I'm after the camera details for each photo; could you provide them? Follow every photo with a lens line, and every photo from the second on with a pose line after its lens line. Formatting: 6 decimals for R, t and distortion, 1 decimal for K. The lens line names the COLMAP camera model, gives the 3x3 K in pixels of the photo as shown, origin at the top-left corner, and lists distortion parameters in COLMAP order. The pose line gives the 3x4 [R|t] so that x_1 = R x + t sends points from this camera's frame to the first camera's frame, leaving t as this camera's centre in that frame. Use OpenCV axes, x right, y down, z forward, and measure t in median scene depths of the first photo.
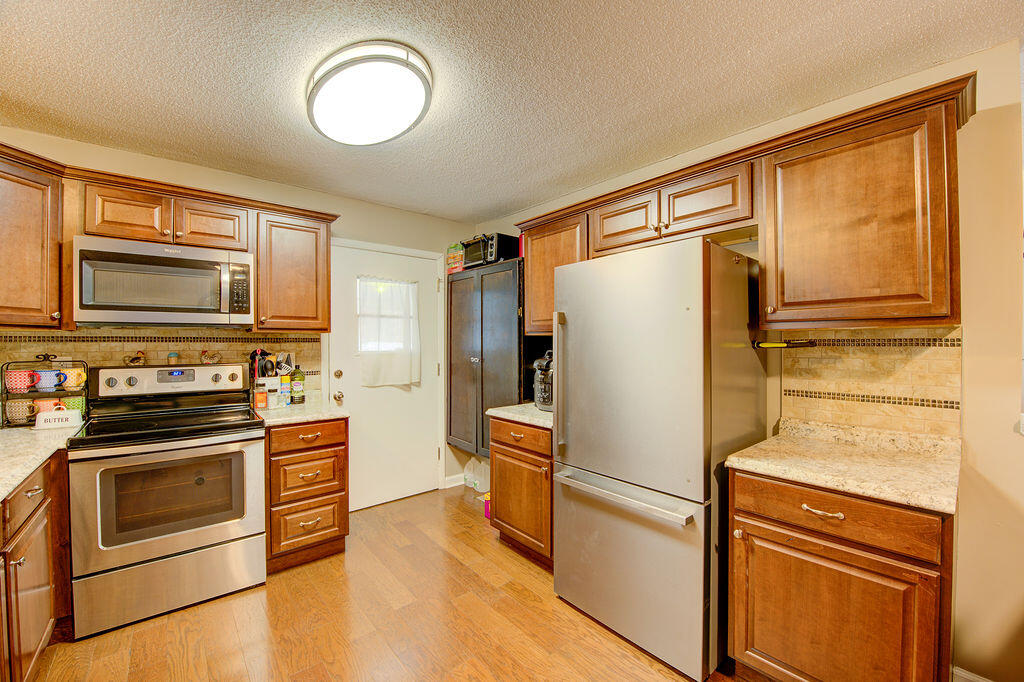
lens RADIAL K [[411.5, 0, 517.8], [0, 411.5, 343.8], [0, 0, 1]] dist [-0.027672, -0.000484]
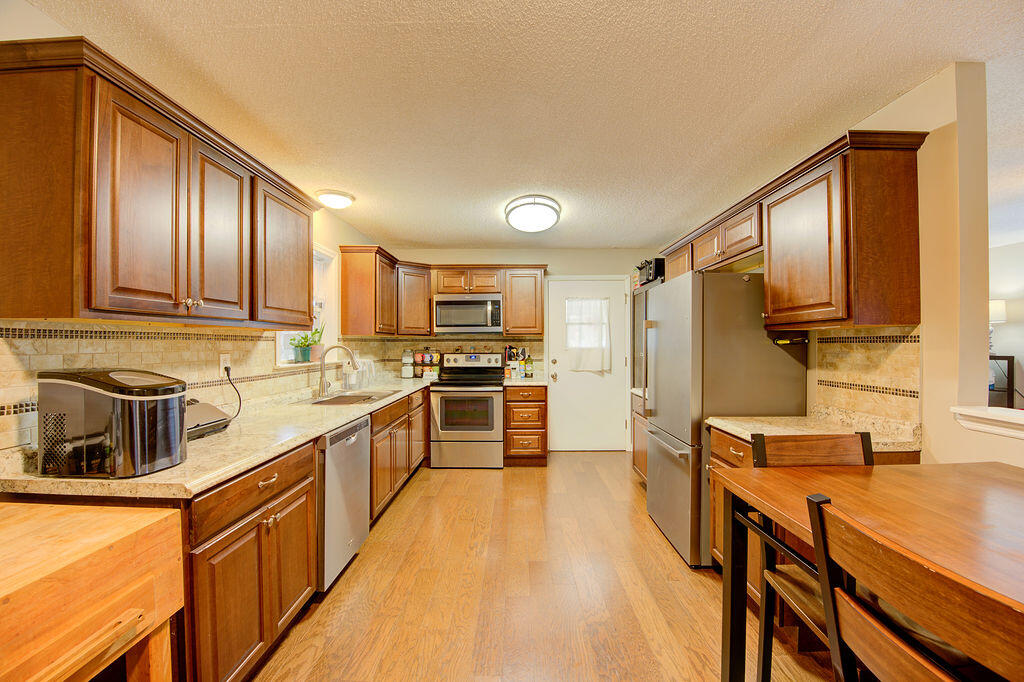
lens RADIAL K [[411.5, 0, 510.4], [0, 411.5, 341.4], [0, 0, 1]] dist [-0.027672, -0.000484]
pose [[0.748748, -0.003629, -0.662844, 0.679576], [0.000138, 0.999986, -0.005320, 0.006409], [0.662854, 0.003892, 0.748738, -0.420611]]
